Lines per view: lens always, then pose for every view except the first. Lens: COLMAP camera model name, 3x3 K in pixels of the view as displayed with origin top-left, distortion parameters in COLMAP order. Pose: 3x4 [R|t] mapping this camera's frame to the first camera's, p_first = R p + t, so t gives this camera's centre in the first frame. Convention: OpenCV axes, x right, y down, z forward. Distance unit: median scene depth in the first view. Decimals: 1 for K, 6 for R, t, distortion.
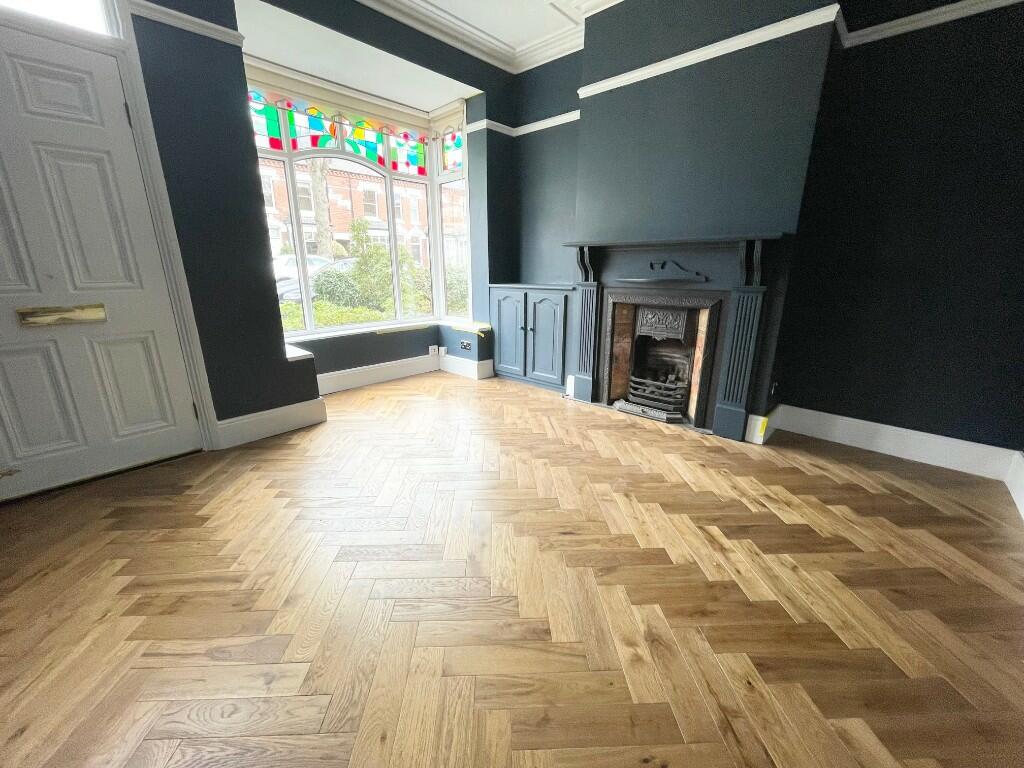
lens RADIAL K [[414.1, 0, 514.5], [0, 414.1, 386.7], [0, 0, 1]] dist [-0.003374, -0.000362]
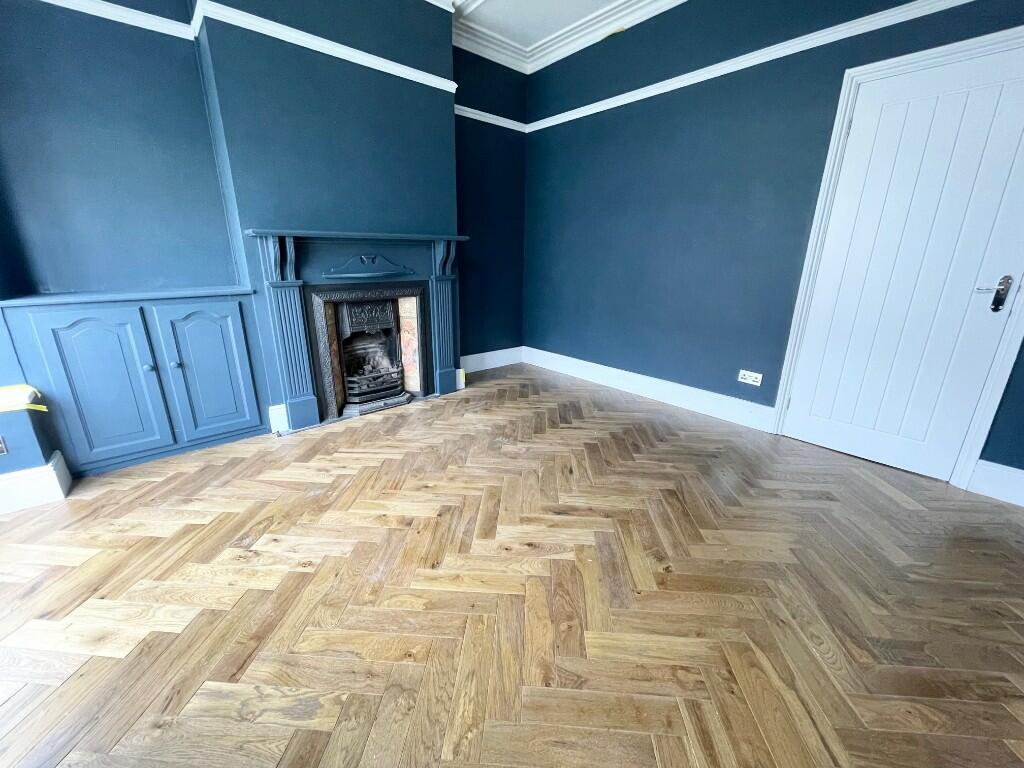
lens RADIAL K [[414.1, 0, 512.0], [0, 414.1, 380.1], [0, 0, 1]] dist [-0.003374, -0.000362]
pose [[0.103526, -0.290084, 0.951385, -0.637517], [0.273426, 0.927972, 0.253193, -0.175065], [-0.956306, 0.233921, 0.175385, 0.544009]]
